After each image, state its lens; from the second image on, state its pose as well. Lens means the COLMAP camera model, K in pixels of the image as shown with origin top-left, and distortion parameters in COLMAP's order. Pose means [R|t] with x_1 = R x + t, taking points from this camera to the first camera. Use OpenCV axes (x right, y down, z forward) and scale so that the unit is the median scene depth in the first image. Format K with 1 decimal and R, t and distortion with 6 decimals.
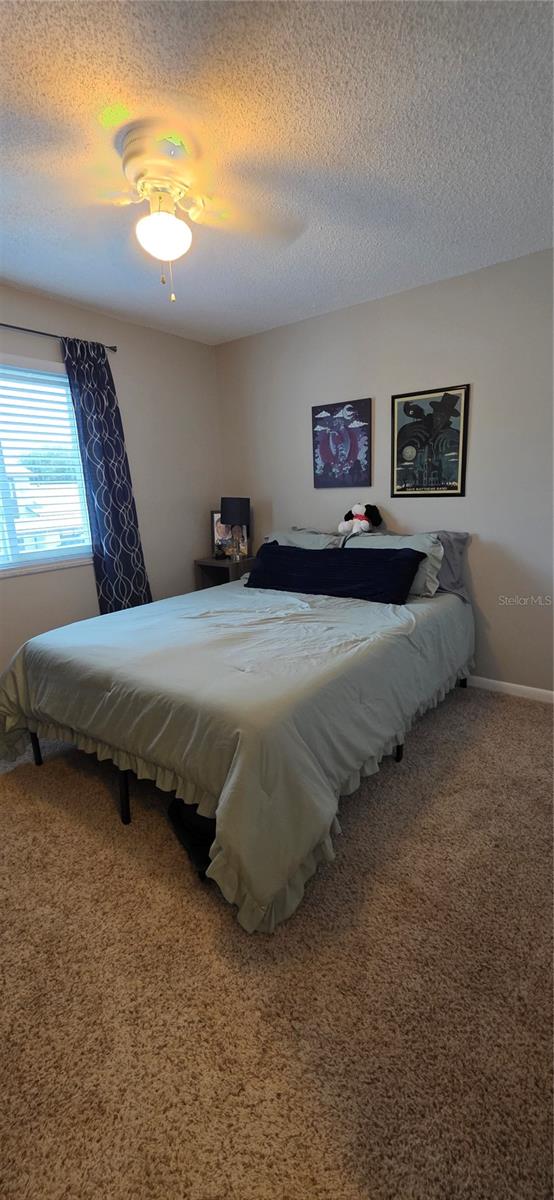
lens RADIAL K [[480.4, 0, 305.6], [0, 480.4, 595.7], [0, 0, 1]] dist [0.004135, -0.001251]
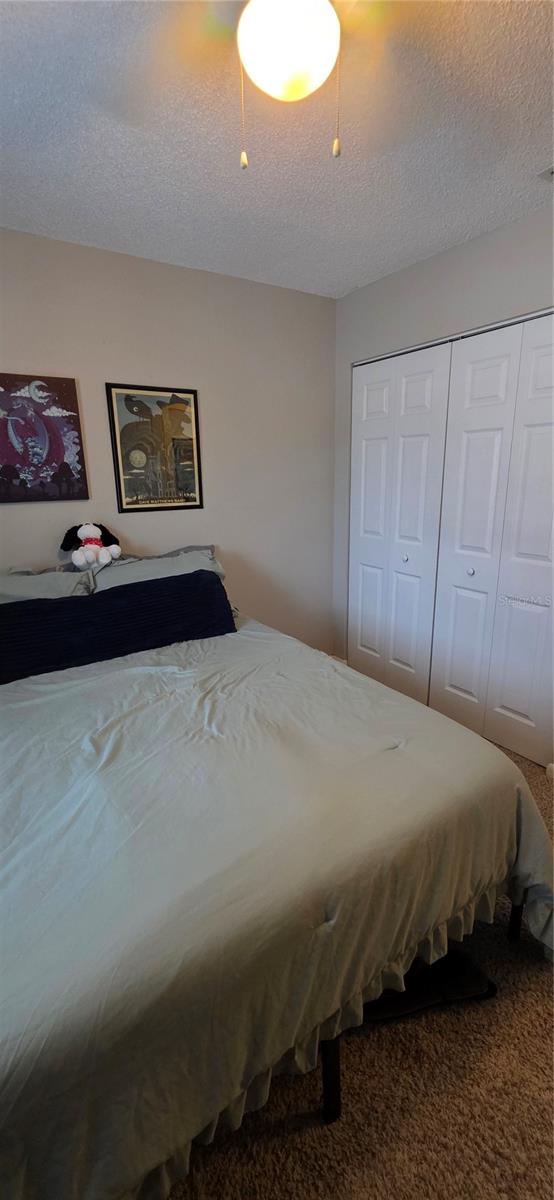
lens RADIAL K [[480.4, 0, 278.8], [0, 480.4, 600.0], [0, 0, 1]] dist [0.004135, -0.001251]
pose [[0.359822, -0.216856, 0.907470, -0.491162], [0.207261, 0.966892, 0.148874, -0.132163], [-0.909709, 0.134515, 0.392855, 0.478534]]
